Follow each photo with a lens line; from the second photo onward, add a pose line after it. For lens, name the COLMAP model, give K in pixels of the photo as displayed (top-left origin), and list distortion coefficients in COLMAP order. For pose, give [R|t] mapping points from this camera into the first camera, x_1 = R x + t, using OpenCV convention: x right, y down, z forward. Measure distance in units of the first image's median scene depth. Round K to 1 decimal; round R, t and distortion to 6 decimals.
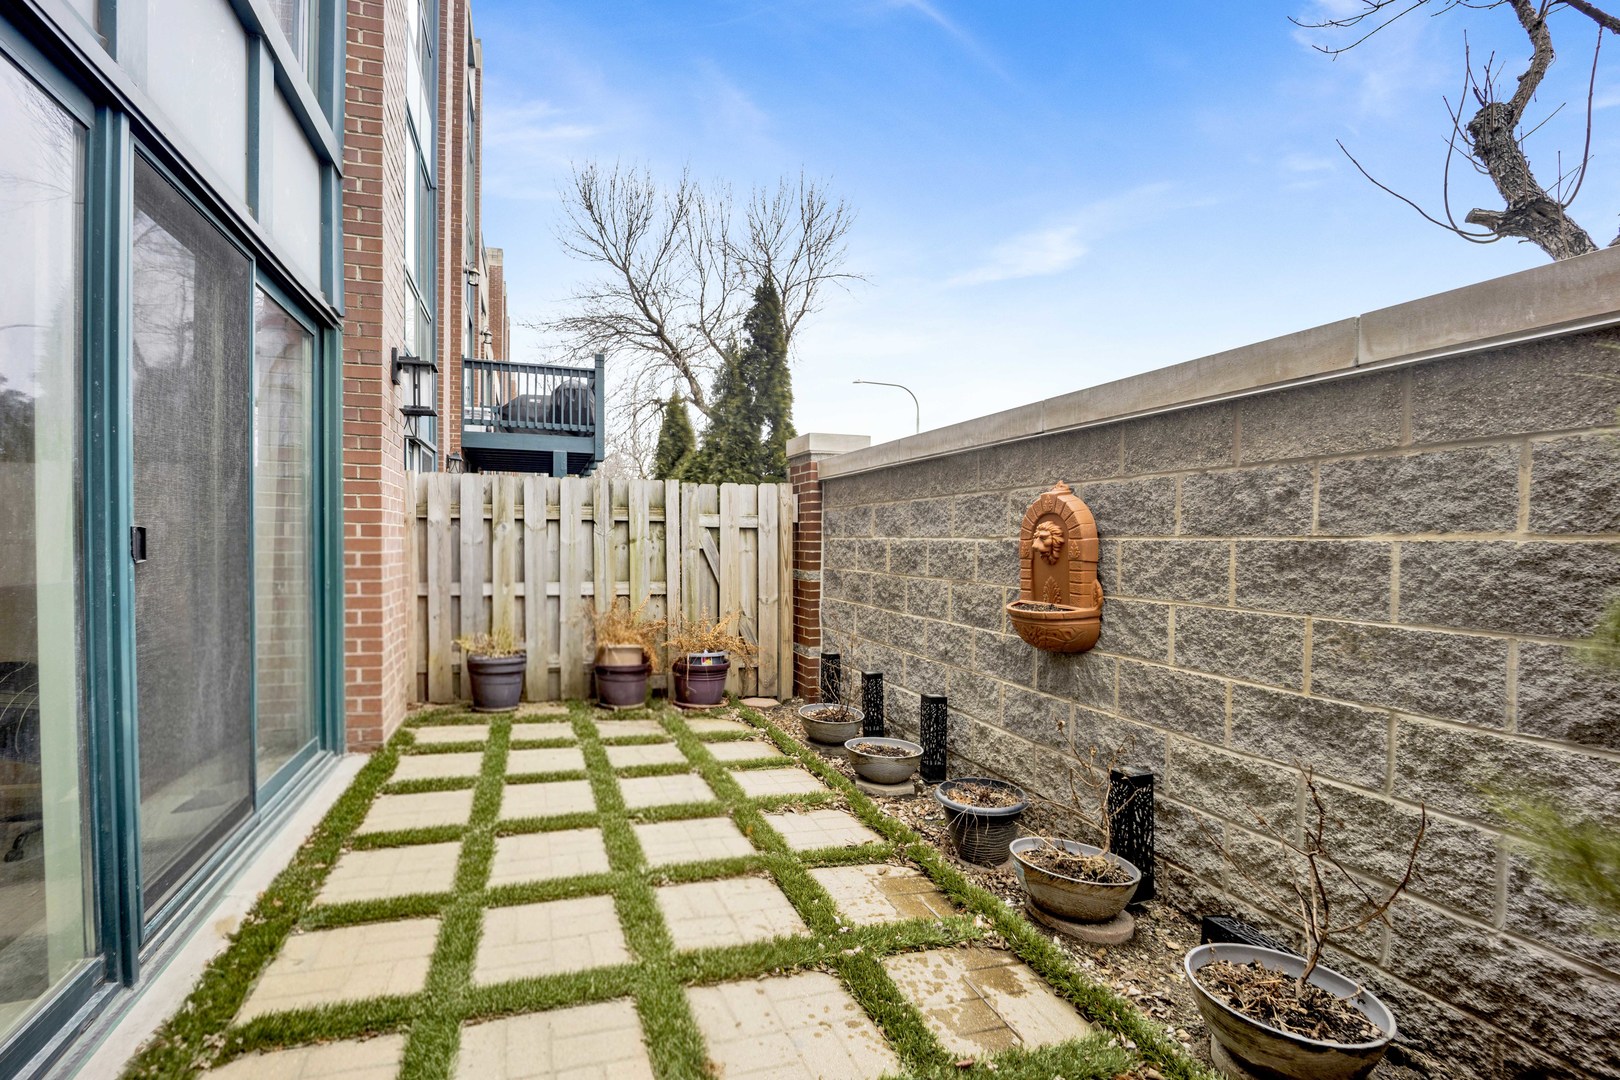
lens RADIAL K [[671.4, 0, 811.4], [0, 671.4, 548.7], [0, 0, 1]] dist [-0.013267, -0.000077]
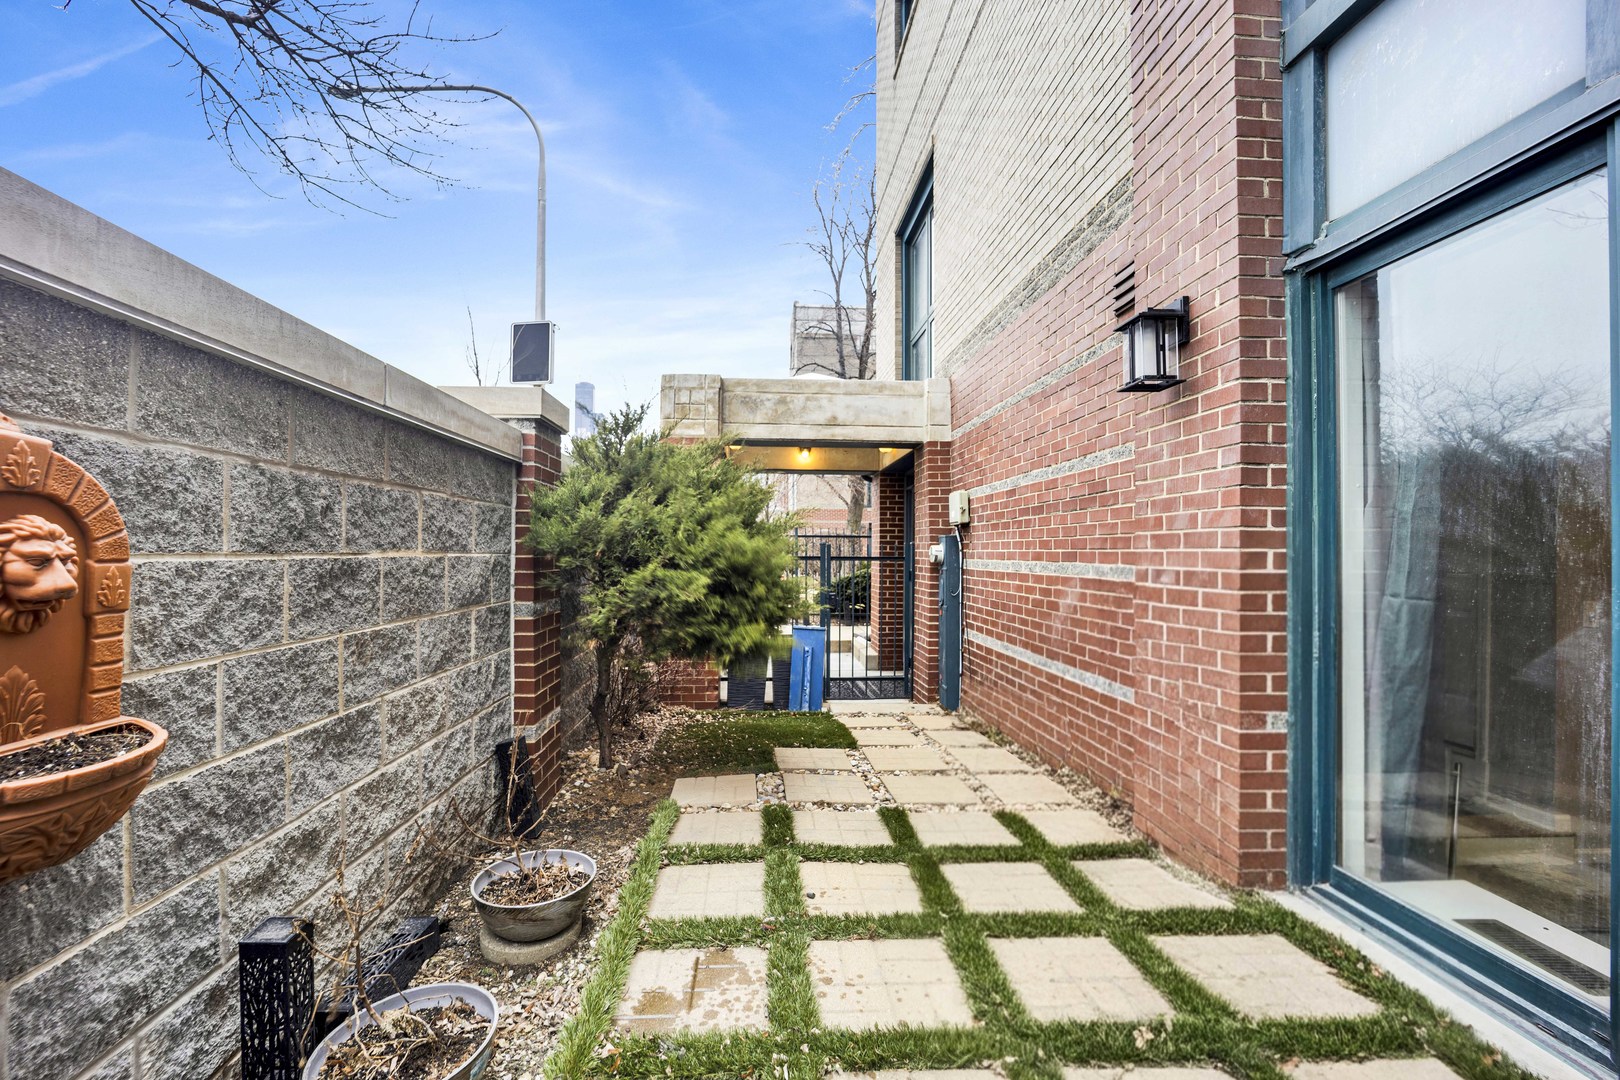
lens RADIAL K [[671.4, 0, 811.4], [0, 671.4, 548.7], [0, 0, 1]] dist [-0.013267, -0.000077]
pose [[-0.952241, -0.007834, 0.305248, -0.200242], [-0.004387, 0.999919, 0.011978, -0.036296], [-0.305317, 0.010066, -0.952198, 1.547617]]
